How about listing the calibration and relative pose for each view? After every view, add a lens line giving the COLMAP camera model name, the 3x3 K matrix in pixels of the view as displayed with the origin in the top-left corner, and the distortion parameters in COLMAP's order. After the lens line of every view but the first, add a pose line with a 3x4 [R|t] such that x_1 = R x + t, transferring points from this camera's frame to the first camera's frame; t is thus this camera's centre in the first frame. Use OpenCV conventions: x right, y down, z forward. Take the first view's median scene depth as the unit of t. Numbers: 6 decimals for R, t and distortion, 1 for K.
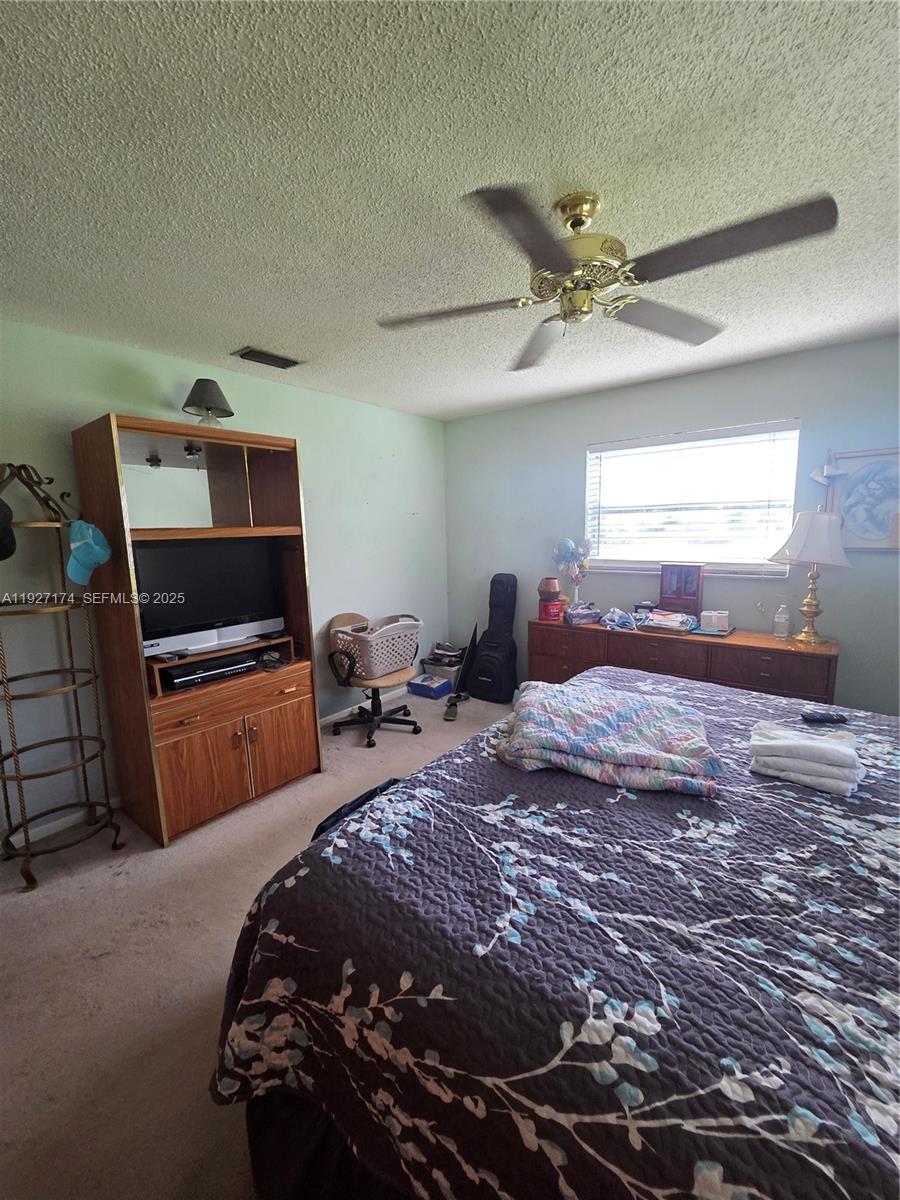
lens RADIAL K [[495.6, 0, 446.3], [0, 495.6, 597.2], [0, 0, 1]] dist [0.003947, -0.001525]
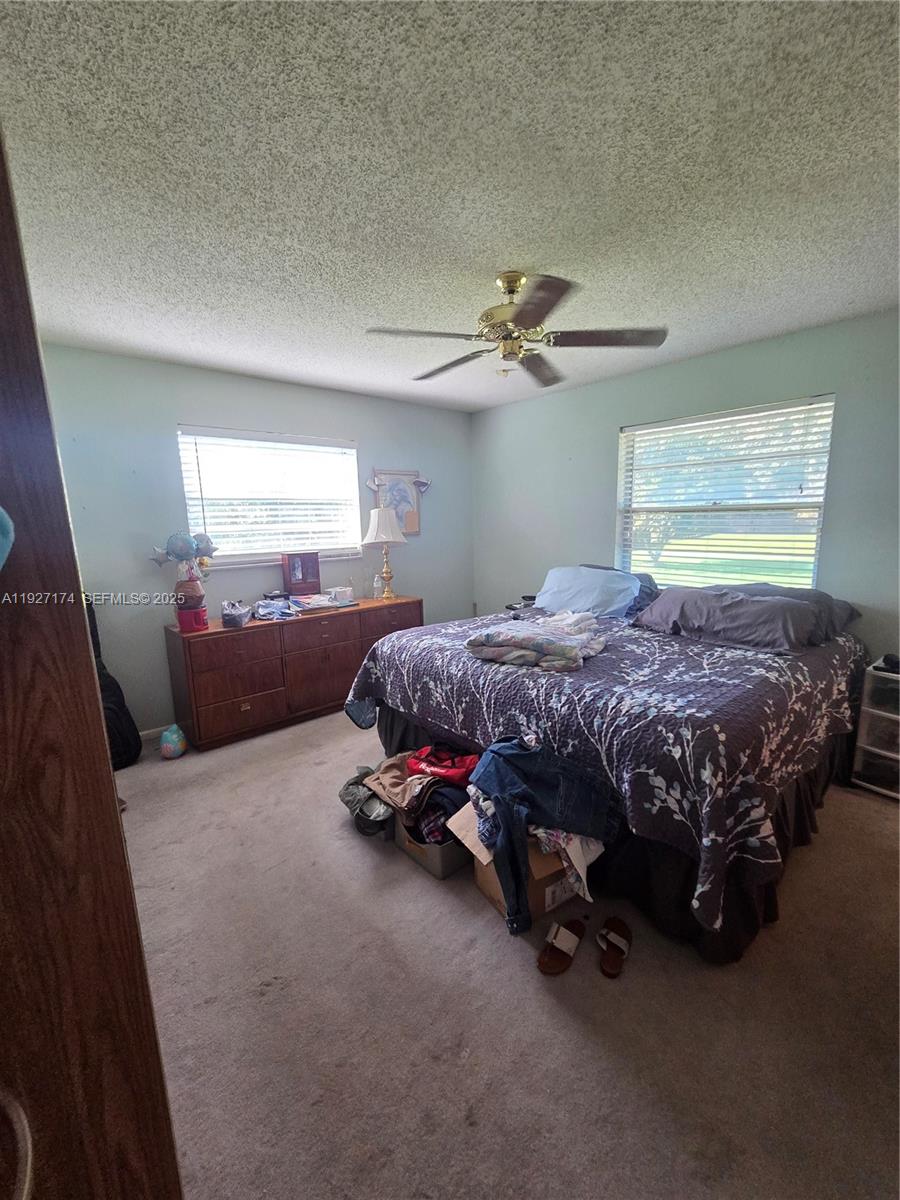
lens RADIAL K [[495.6, 0, 454.1], [0, 495.6, 605.2], [0, 0, 1]] dist [0.003947, -0.001525]
pose [[0.177748, -0.153060, 0.972100, -1.672082], [0.153960, 0.979991, 0.126151, -0.107274], [-0.971958, 0.127242, 0.197757, 1.308059]]
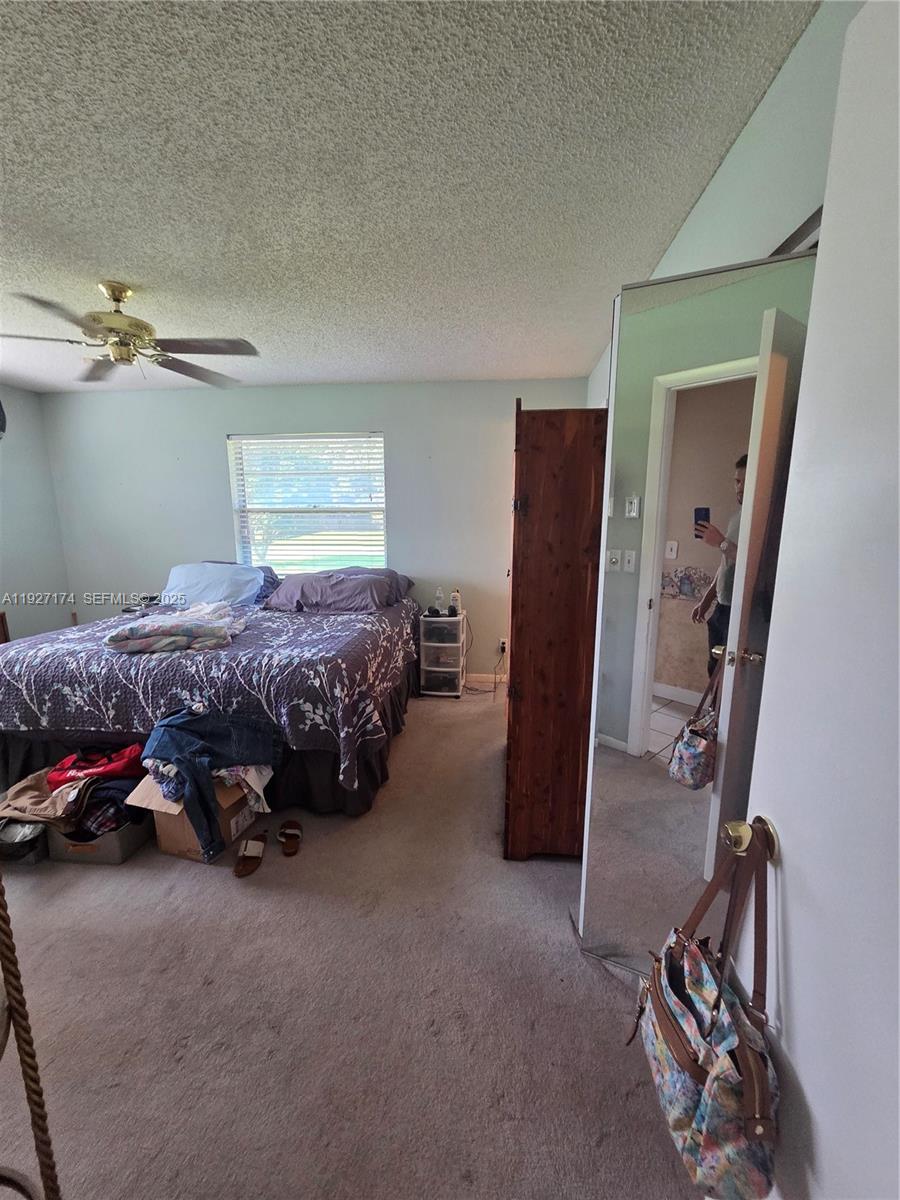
lens RADIAL K [[495.6, 0, 450.3], [0, 495.6, 603.8], [0, 0, 1]] dist [0.003947, -0.001525]
pose [[-0.540666, -0.127002, 0.831596, -2.136030], [0.134332, 0.962819, 0.234380, -0.120982], [-0.830443, 0.238431, -0.503503, 1.498126]]
